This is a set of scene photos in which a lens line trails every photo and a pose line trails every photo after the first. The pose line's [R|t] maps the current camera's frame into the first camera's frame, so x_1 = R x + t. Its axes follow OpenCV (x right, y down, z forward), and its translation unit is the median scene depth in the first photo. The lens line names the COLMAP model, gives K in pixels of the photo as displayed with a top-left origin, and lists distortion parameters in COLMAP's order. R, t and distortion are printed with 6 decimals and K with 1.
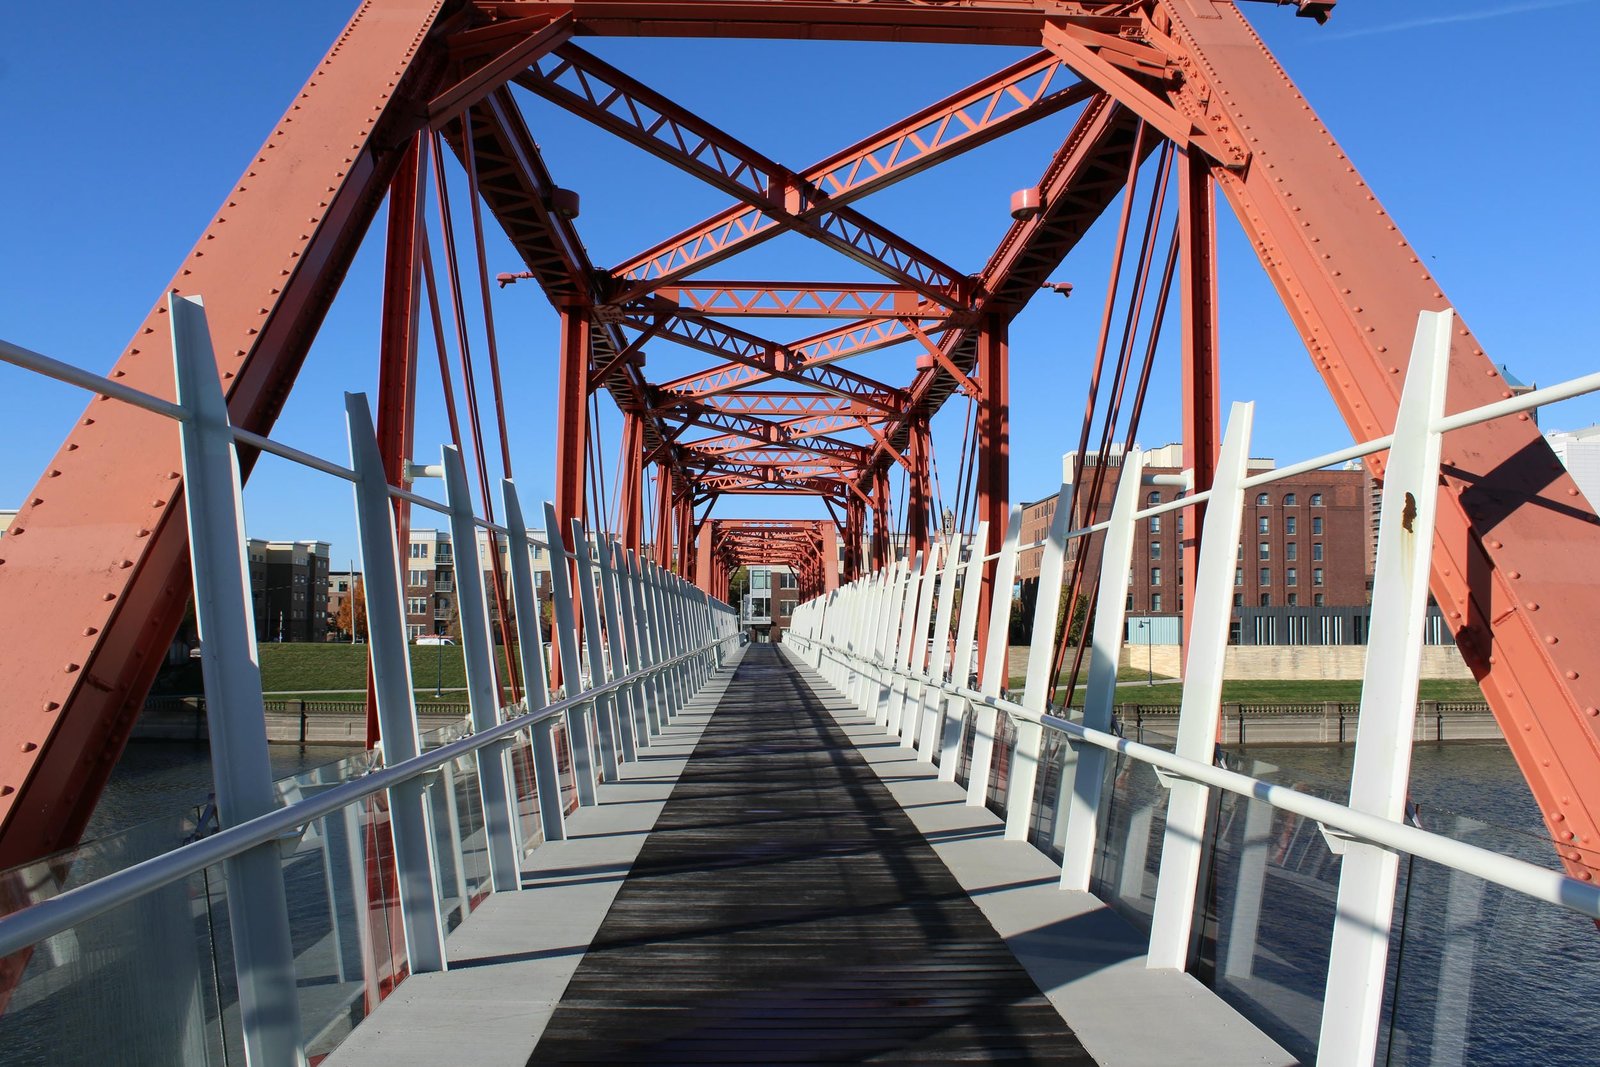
lens RADIAL K [[1351.3, 0, 800.0], [0, 1351.3, 533.5], [0, 0, 1]] dist [-0.165340, 0.153264]
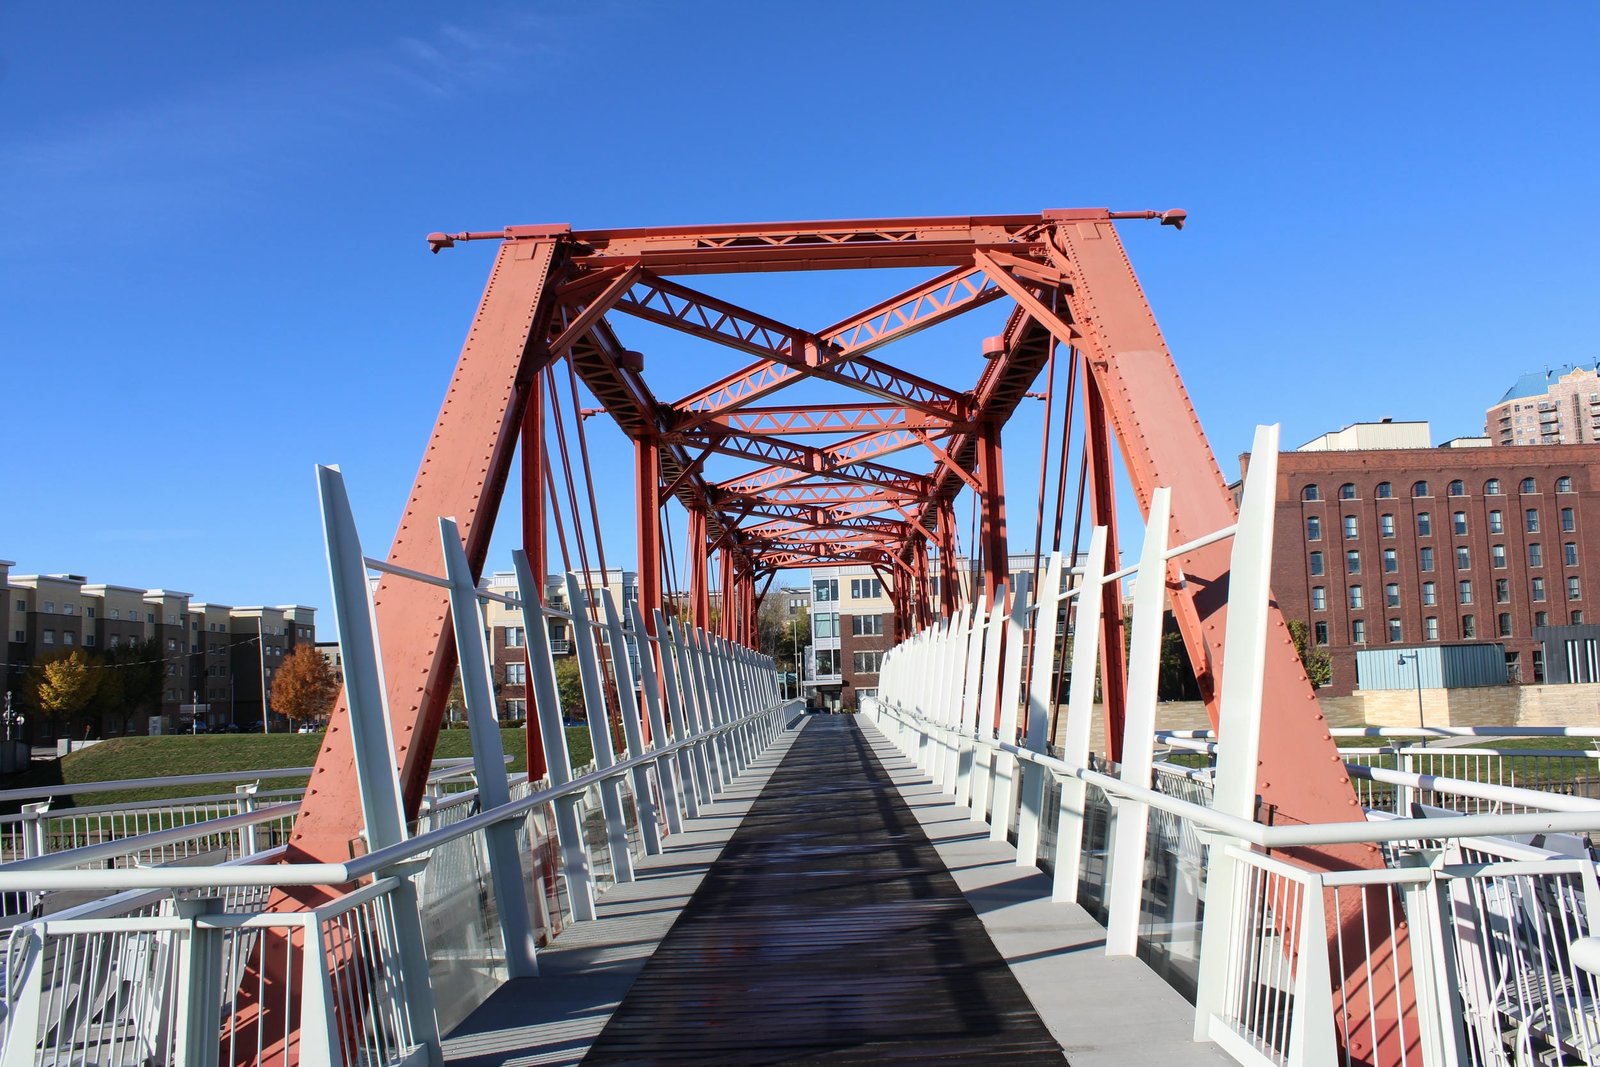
lens RADIAL K [[1346.6, 0, 808.7], [0, 1346.6, 532.2], [0, 0, 1]] dist [-0.169281, 0.162389]
pose [[0.997928, -0.050389, -0.040017, 0.019344], [0.048486, 0.997709, -0.047177, -0.010734], [0.042303, 0.045139, 0.998085, -0.158831]]
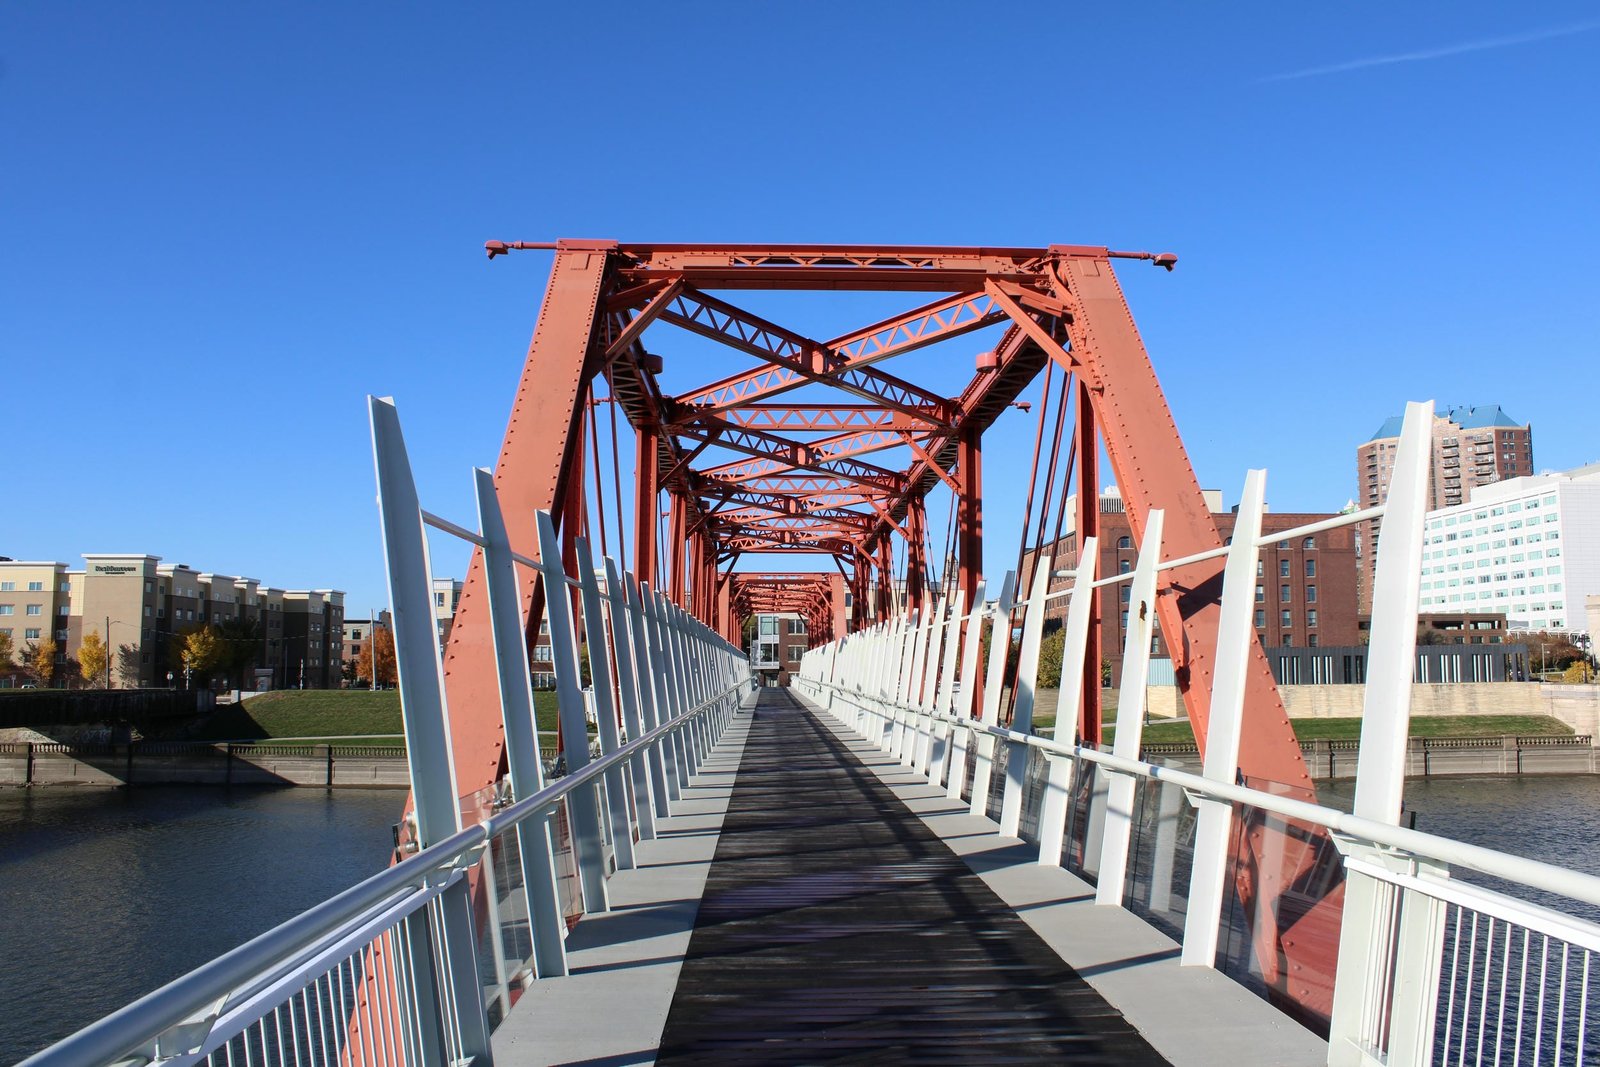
lens RADIAL K [[1346.6, 0, 808.7], [0, 1346.6, 532.2], [0, 0, 1]] dist [-0.169281, 0.162389]
pose [[0.999969, -0.007326, 0.003031, -0.011510], [0.007425, 0.999385, -0.034276, -0.014283], [-0.002778, 0.034298, 0.999408, -0.214230]]
